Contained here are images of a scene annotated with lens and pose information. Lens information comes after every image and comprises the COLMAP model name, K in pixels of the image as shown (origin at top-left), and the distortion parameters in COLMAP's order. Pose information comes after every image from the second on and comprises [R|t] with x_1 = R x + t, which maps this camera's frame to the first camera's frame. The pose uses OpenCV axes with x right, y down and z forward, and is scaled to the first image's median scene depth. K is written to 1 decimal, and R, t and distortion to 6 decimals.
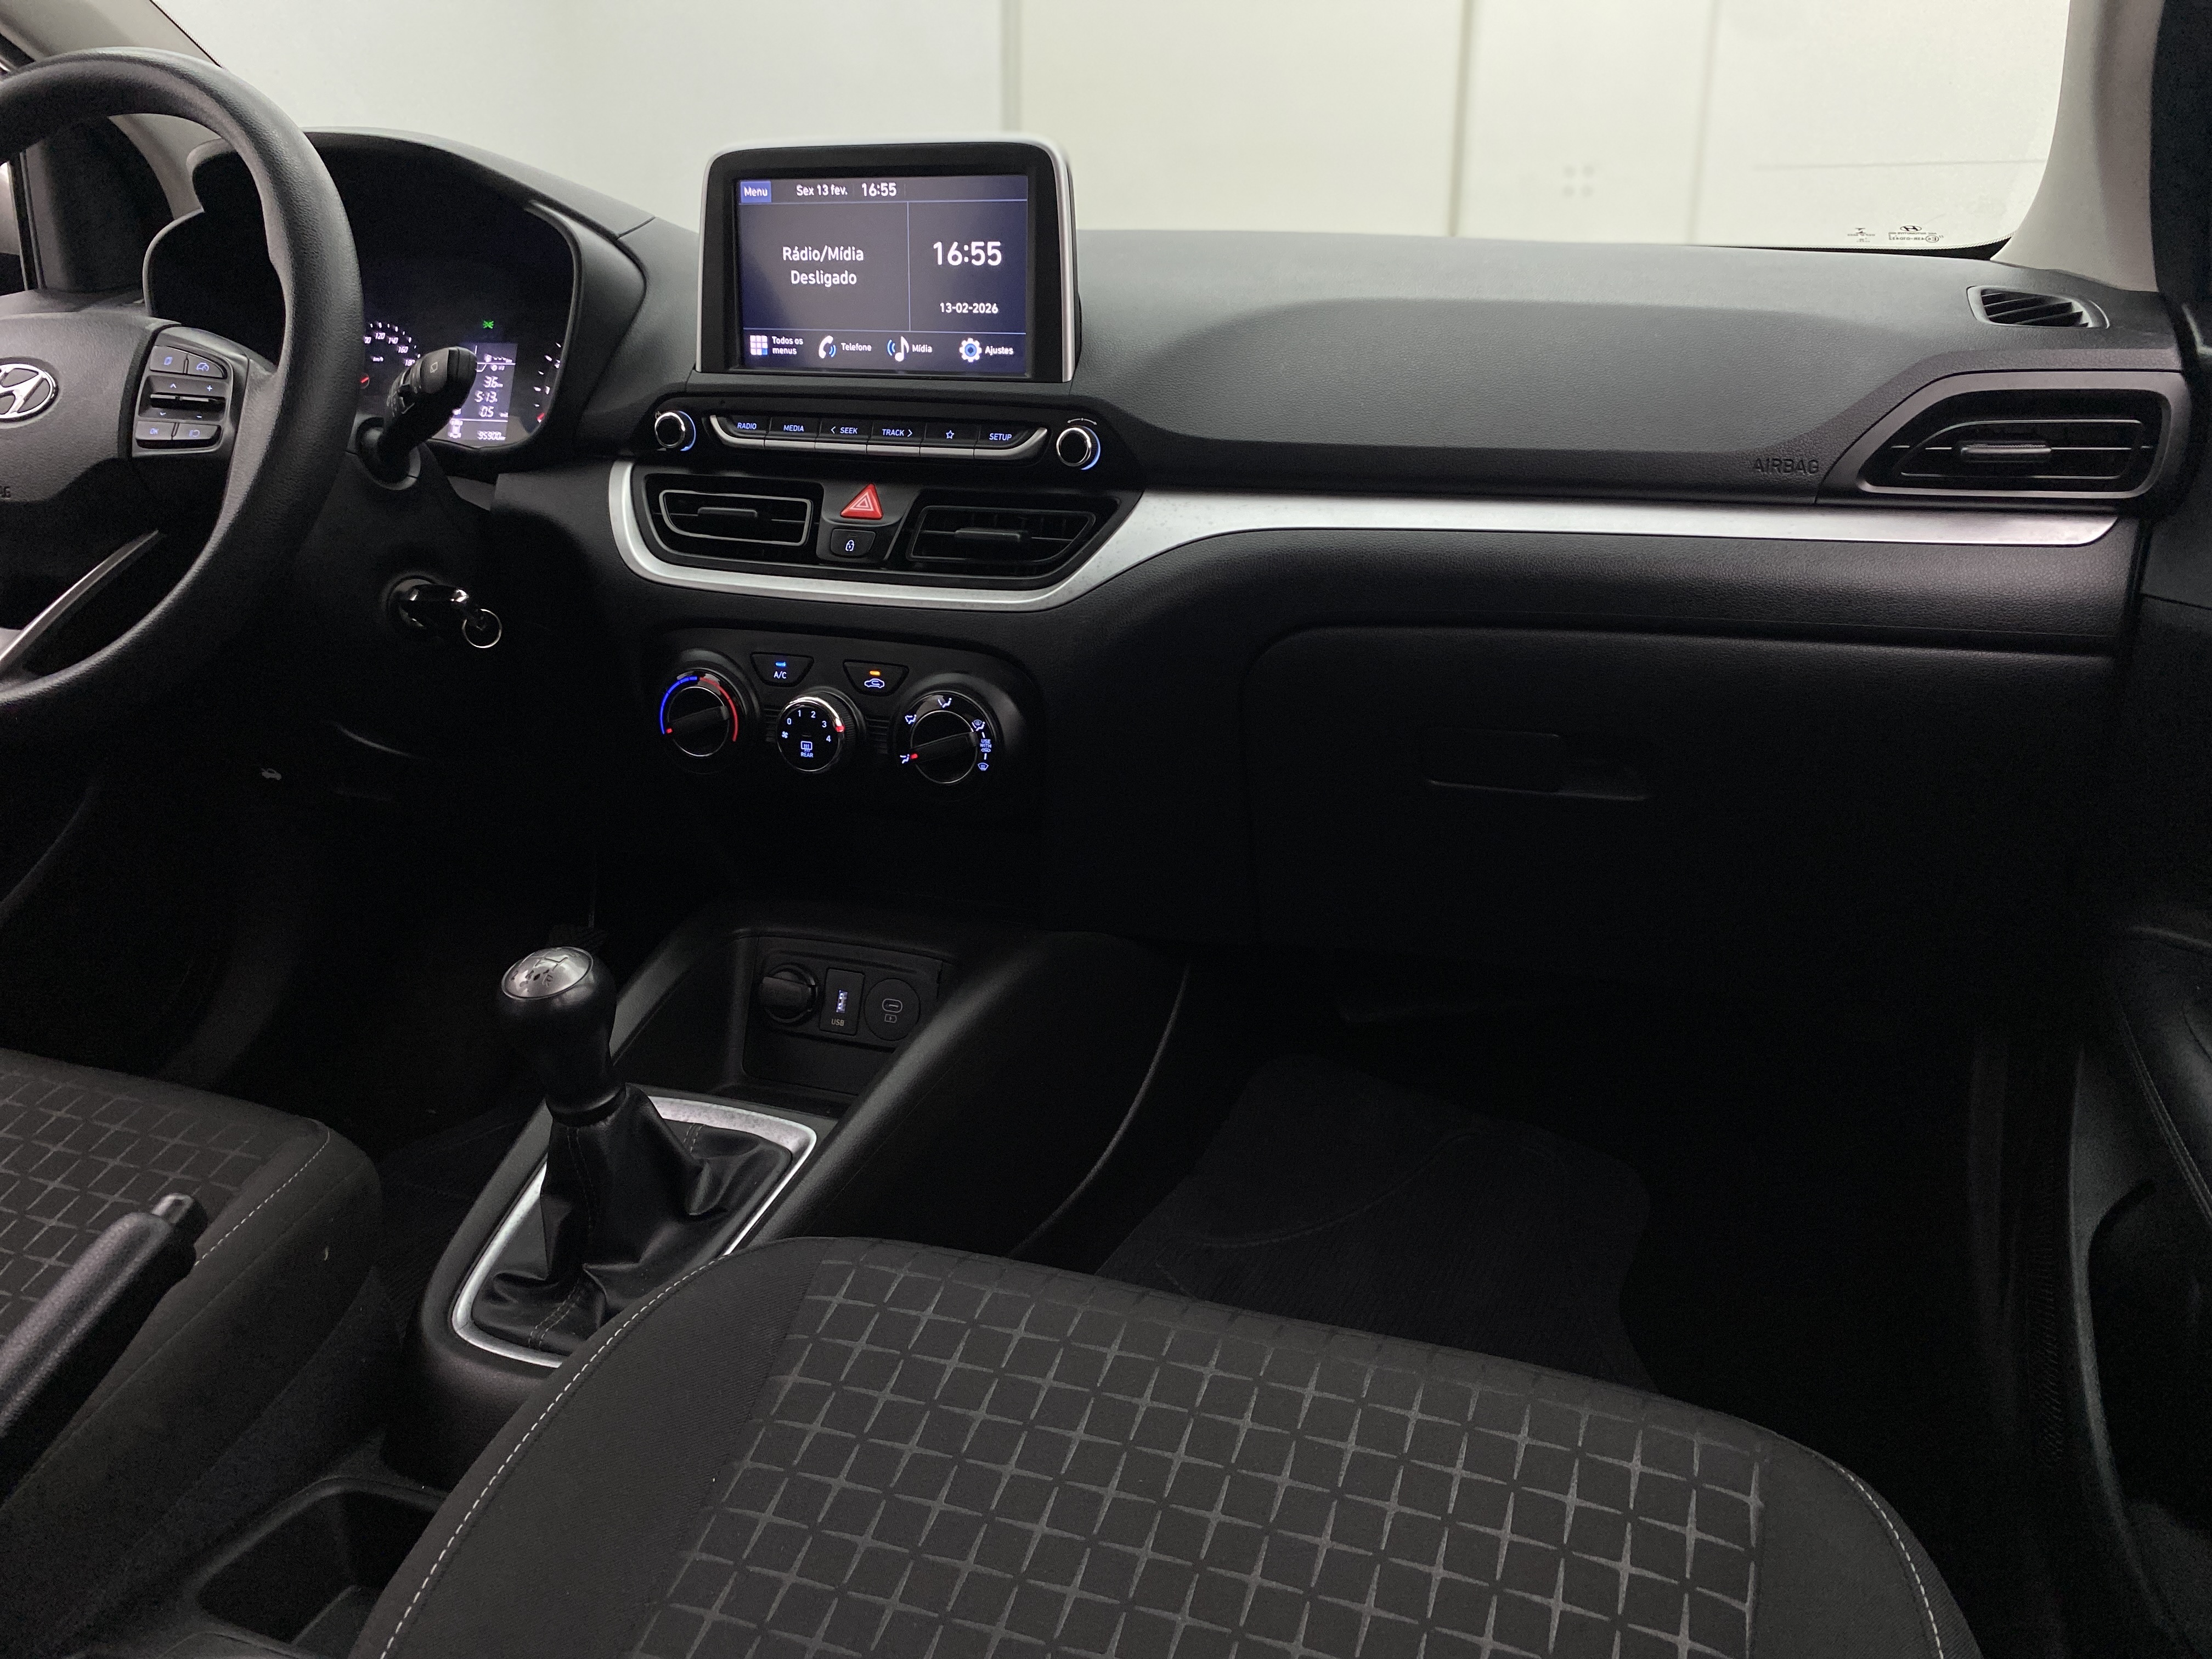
lens RADIAL K [[1708.2, 0, 1092.9], [0, 1708.2, 838.5], [0, 0, 1]] dist [0.010072, -0.005136]
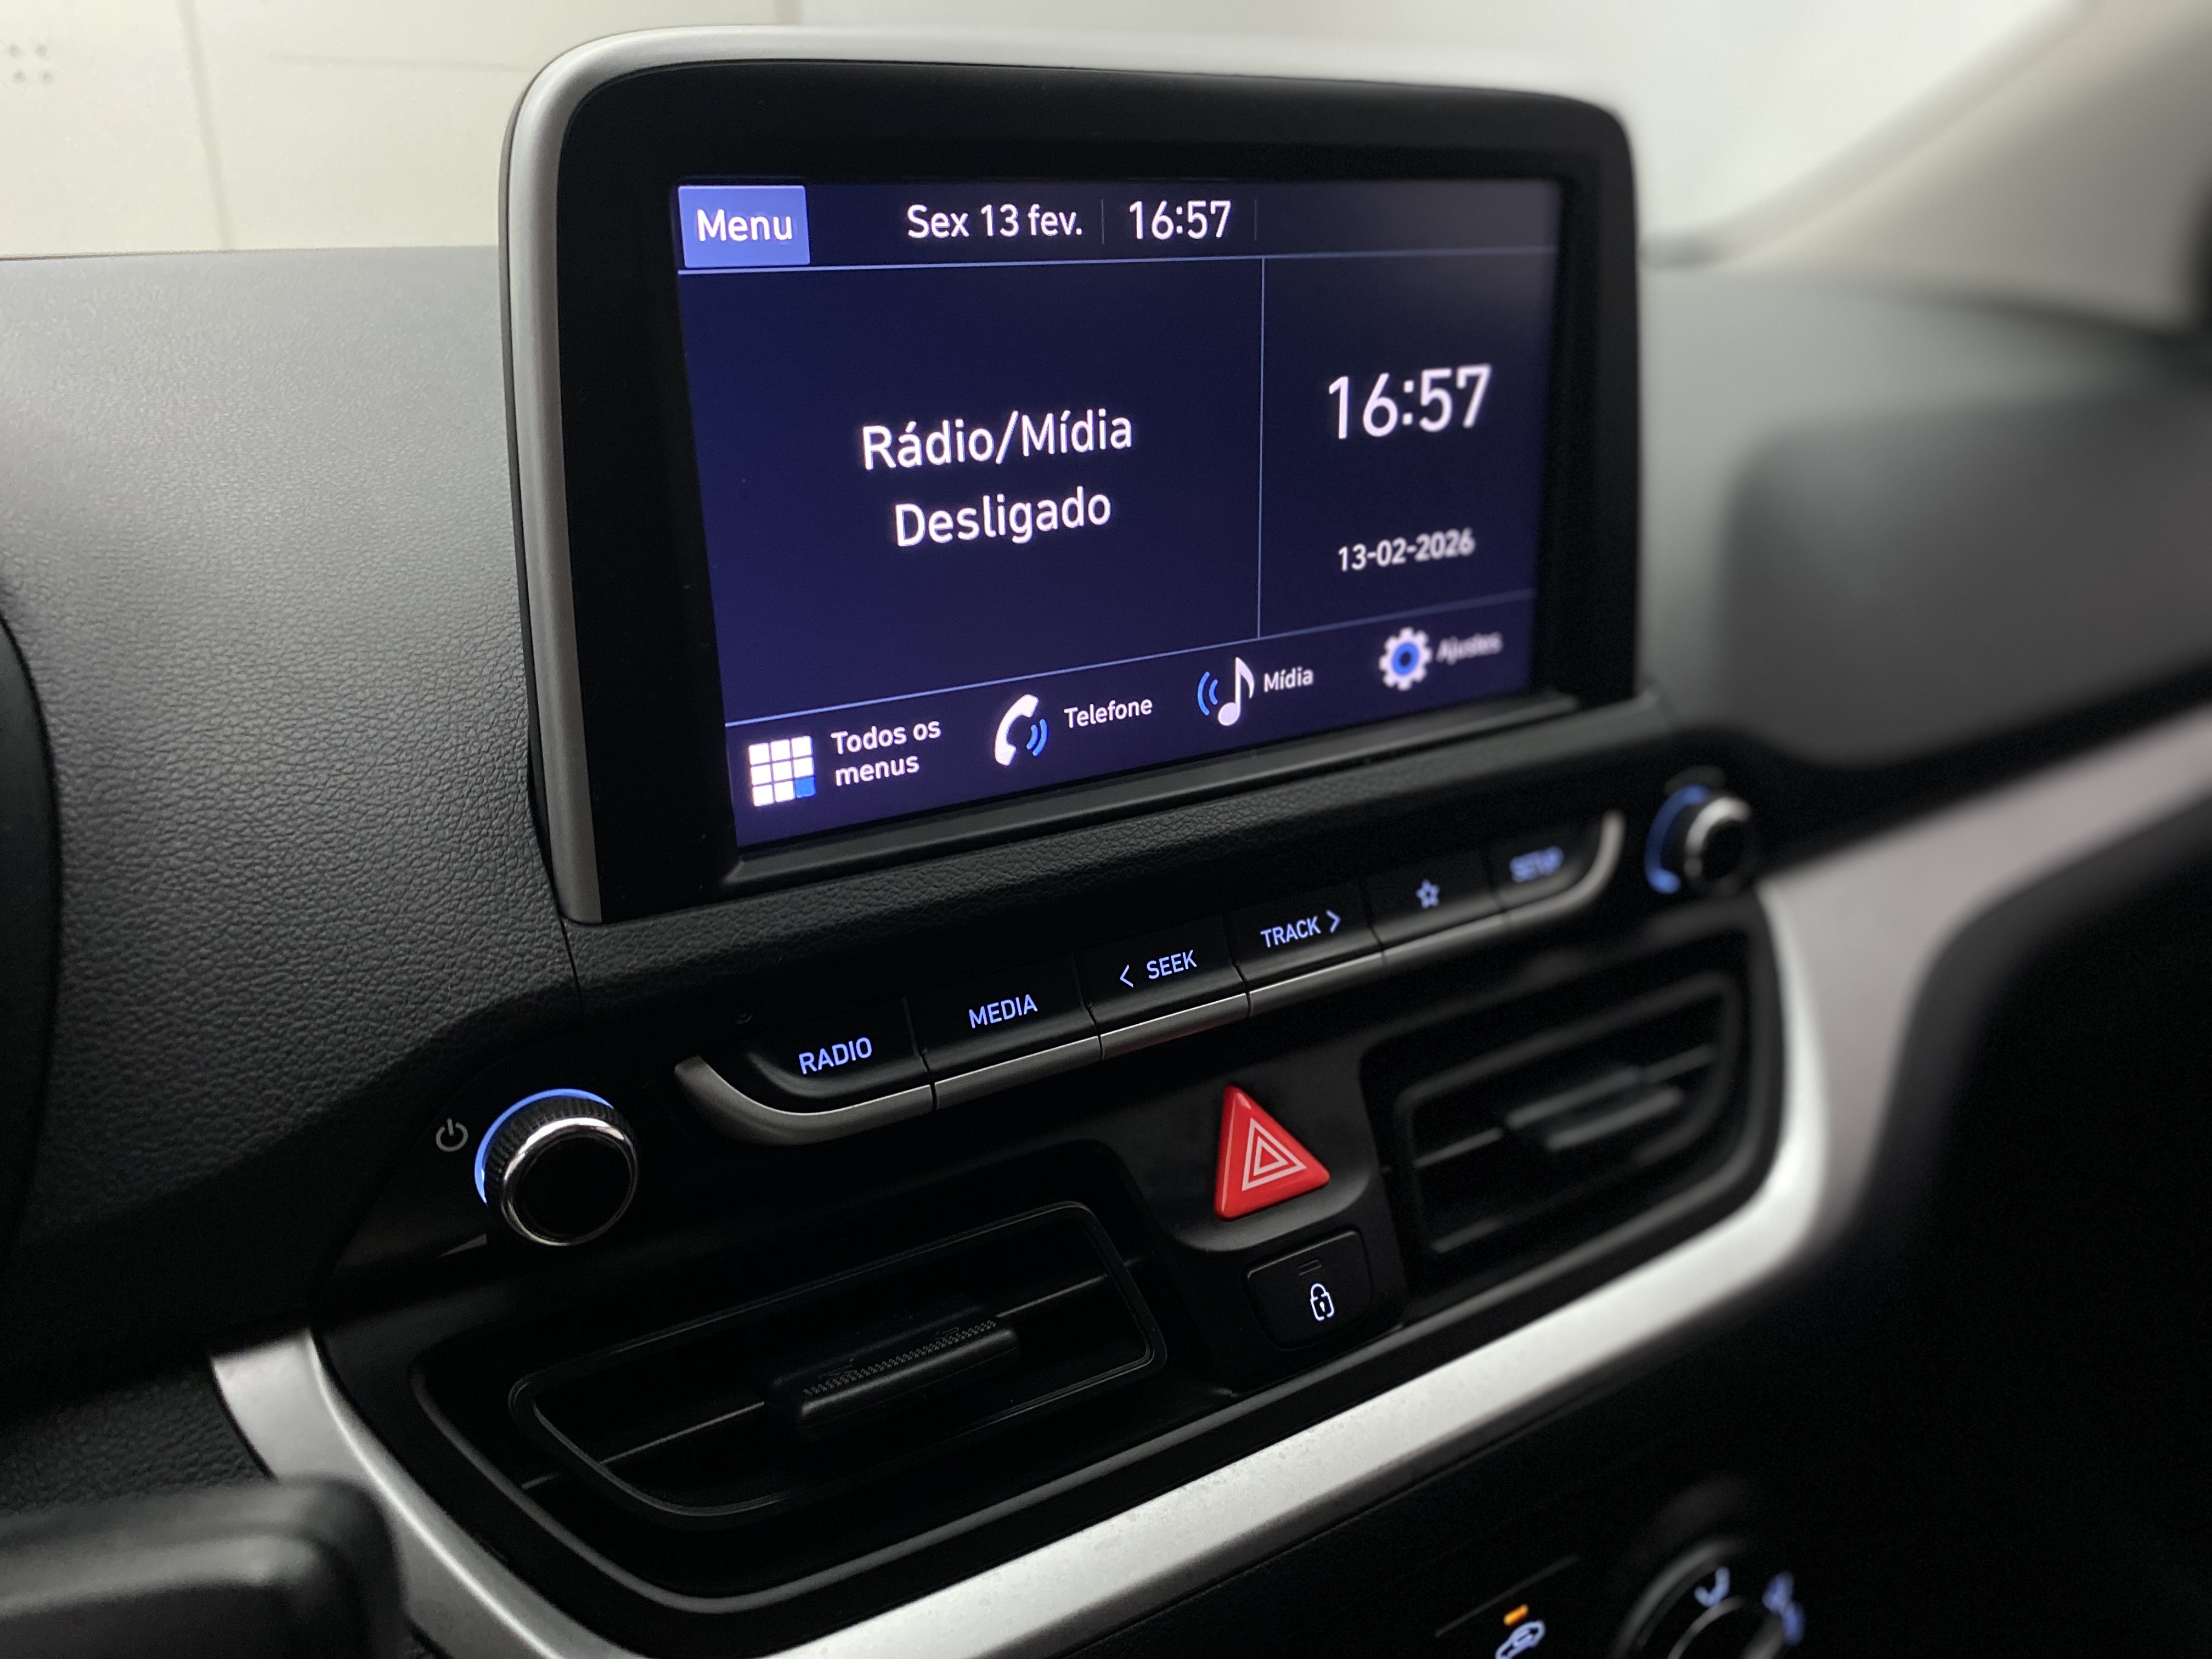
lens RADIAL K [[1707.9, 0, 1106.0], [0, 1707.9, 829.5], [0, 0, 1]] dist [0.068844, -0.141300]
pose [[0.610579, -0.282283, 0.739939, -0.388772], [0.249123, 0.955349, 0.158890, -0.323132], [-0.751752, 0.087321, 0.653639, 0.807898]]
